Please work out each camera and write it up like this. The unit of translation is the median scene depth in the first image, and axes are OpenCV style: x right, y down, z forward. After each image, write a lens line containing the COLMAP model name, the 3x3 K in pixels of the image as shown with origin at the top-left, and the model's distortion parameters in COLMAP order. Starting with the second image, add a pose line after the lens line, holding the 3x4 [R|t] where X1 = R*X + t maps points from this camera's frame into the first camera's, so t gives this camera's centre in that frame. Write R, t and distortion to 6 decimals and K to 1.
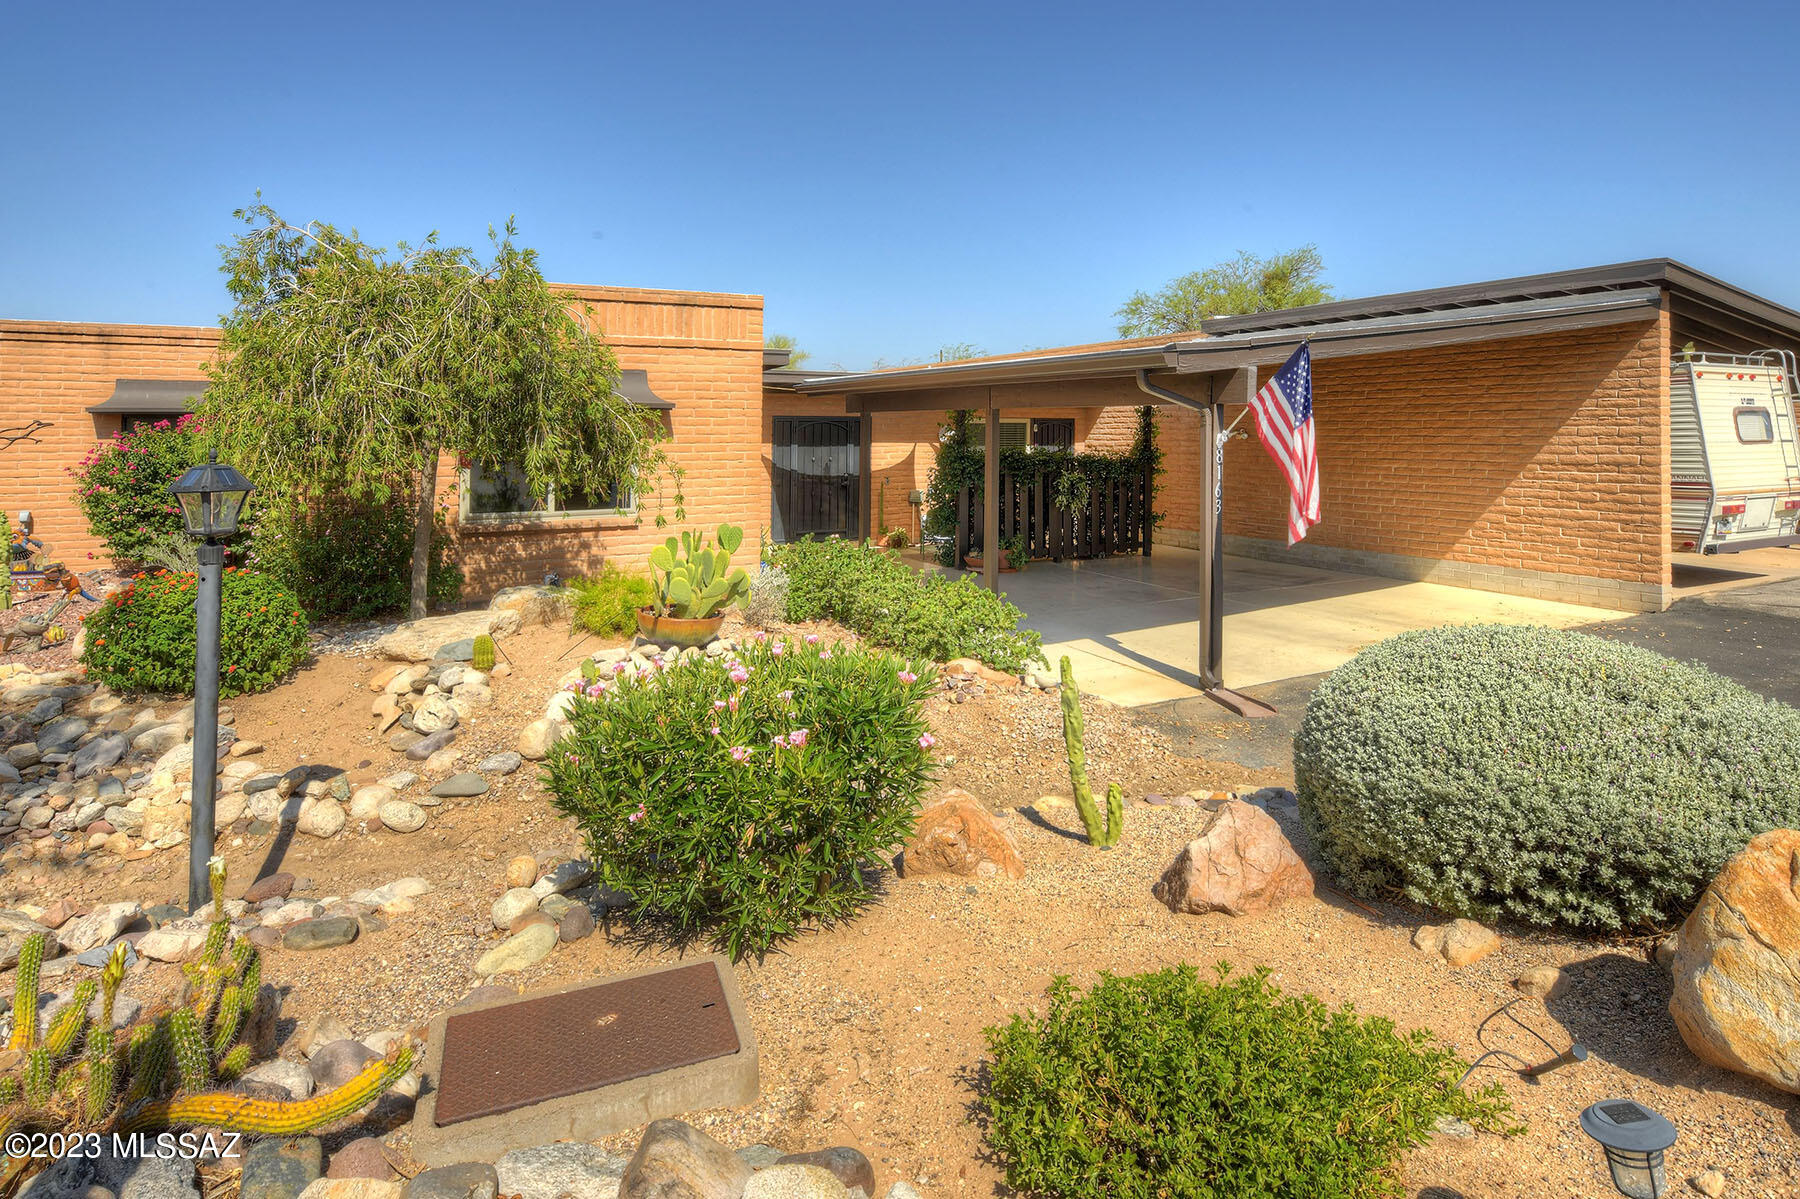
lens RADIAL K [[916.0, 0, 903.0], [0, 916.0, 418.1], [0, 0, 1]] dist [-0.017835, 0.000336]
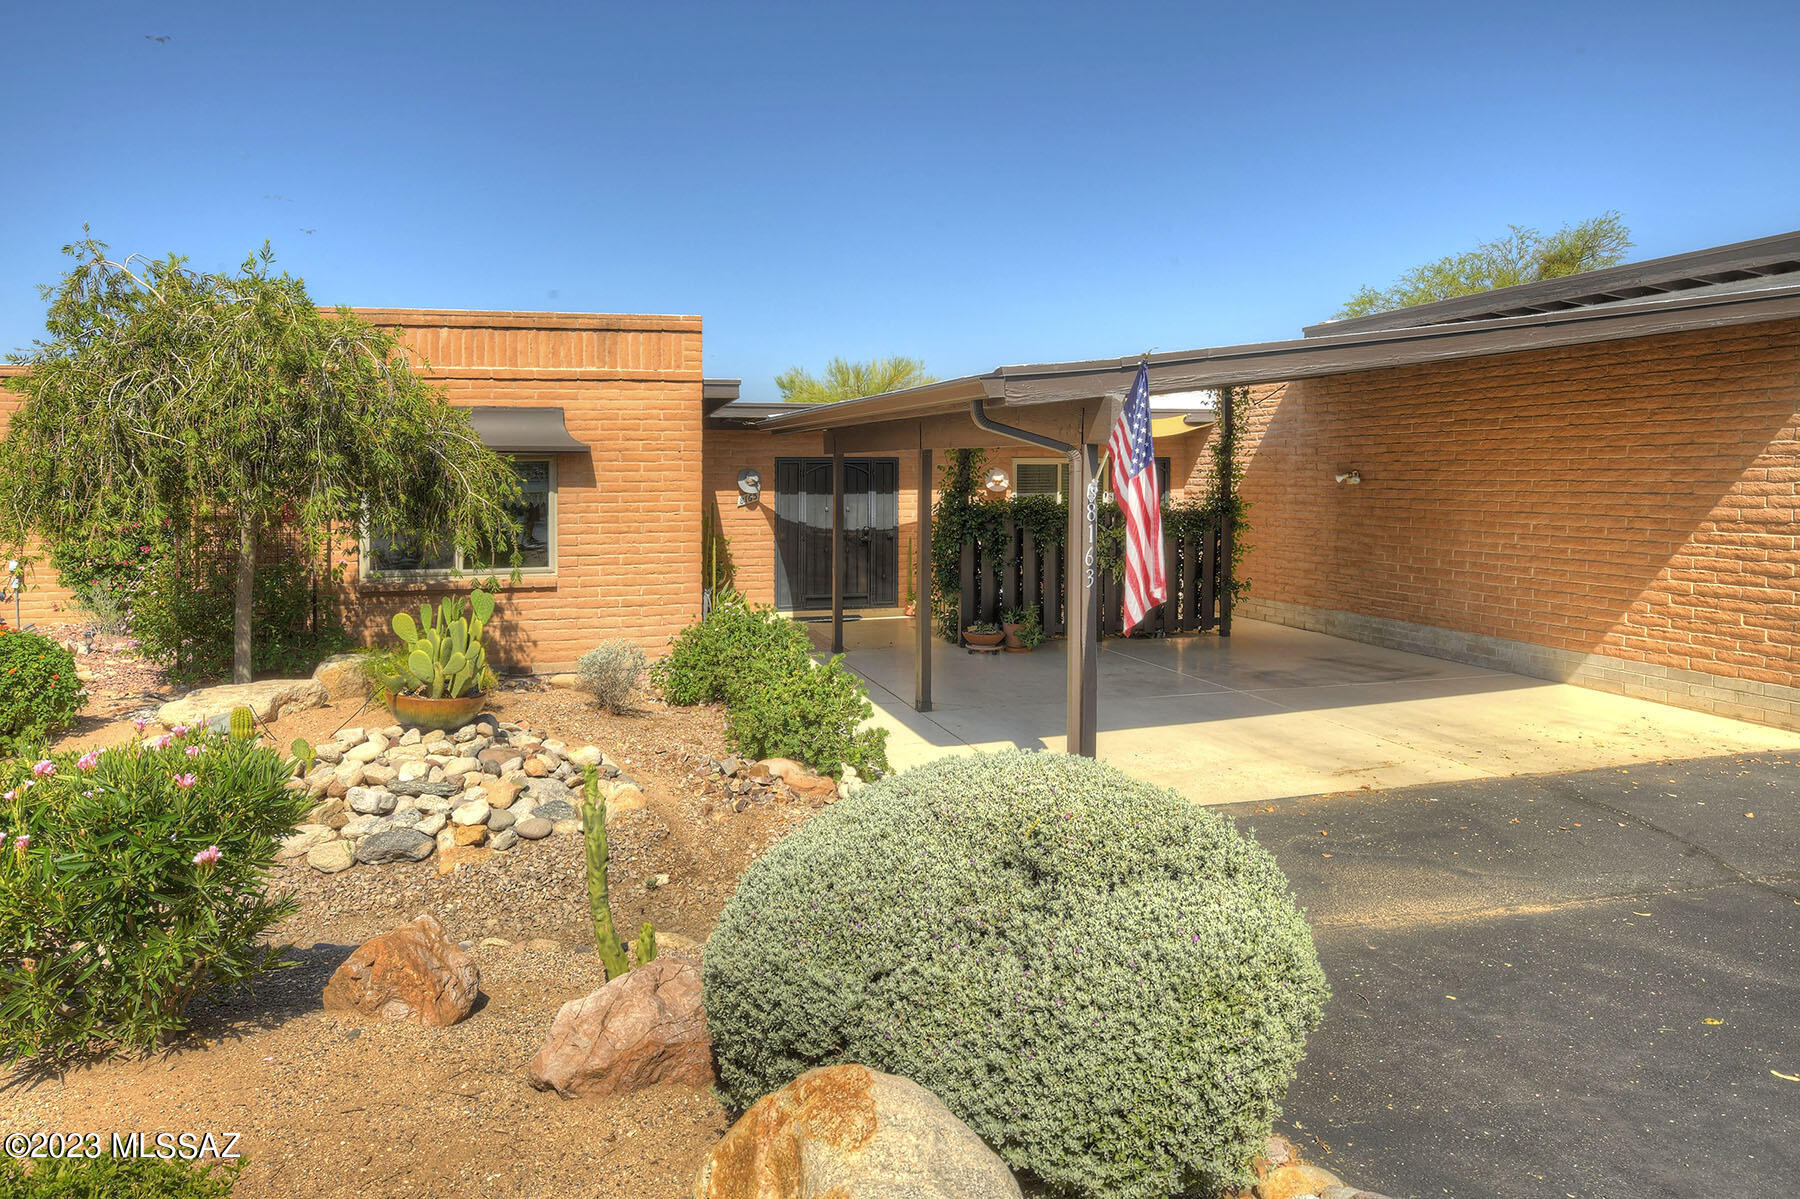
lens RADIAL K [[1114.0, 0, 899.2], [0, 1114.0, 499.0], [0, 0, 1]] dist [-0.000874, -0.003063]
pose [[0.978546, 0.000201, -0.206026, 0.245317], [0.007917, 0.999224, 0.038579, -0.004319], [0.205874, -0.039382, 0.977786, 0.035417]]
